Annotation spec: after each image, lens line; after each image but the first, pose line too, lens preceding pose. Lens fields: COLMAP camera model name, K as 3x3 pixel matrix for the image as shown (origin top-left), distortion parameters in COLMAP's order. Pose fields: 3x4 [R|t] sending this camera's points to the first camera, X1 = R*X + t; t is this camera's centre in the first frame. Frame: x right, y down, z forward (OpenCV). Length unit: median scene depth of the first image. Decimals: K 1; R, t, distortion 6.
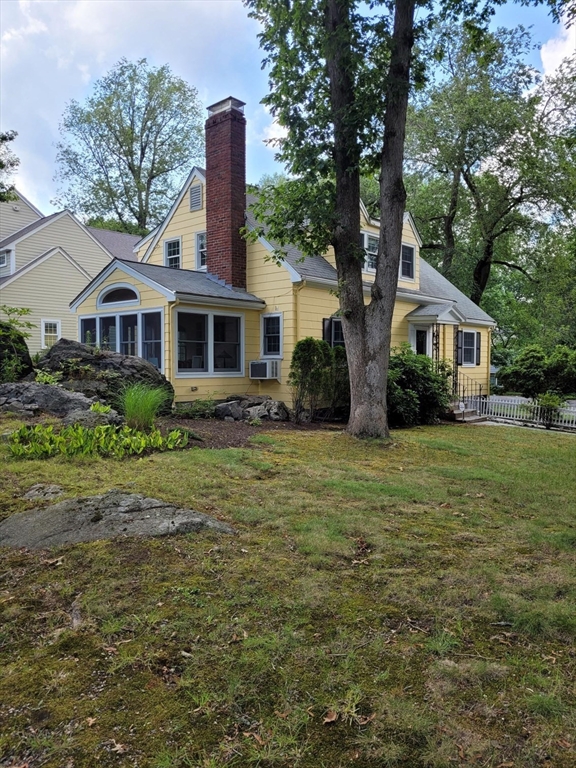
lens RADIAL K [[579.9, 0, 297.9], [0, 579.9, 389.0], [0, 0, 1]] dist [0.016866, -0.005331]
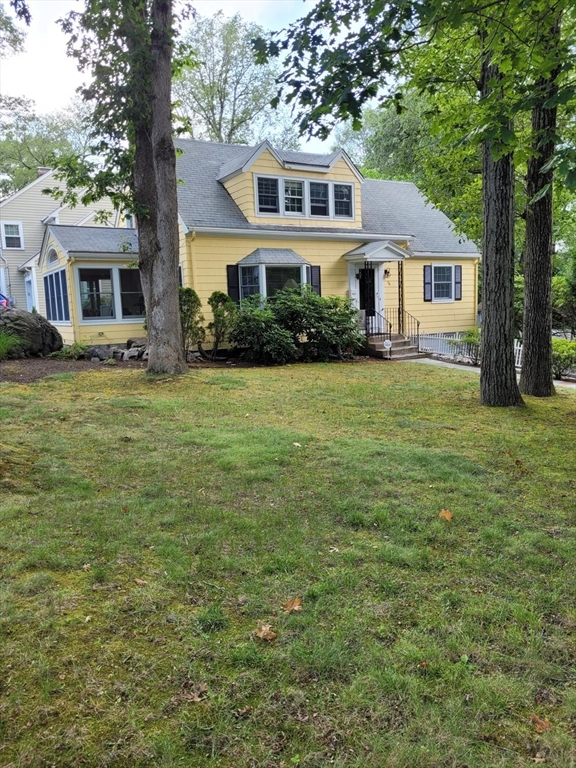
lens RADIAL K [[579.9, 0, 297.9], [0, 579.9, 389.0], [0, 0, 1]] dist [0.016866, -0.005331]
pose [[0.952195, 0.004863, -0.305451, 0.439303], [0.026218, 0.994883, 0.097572, 0.005019], [0.304363, -0.100916, 0.947195, -0.005025]]
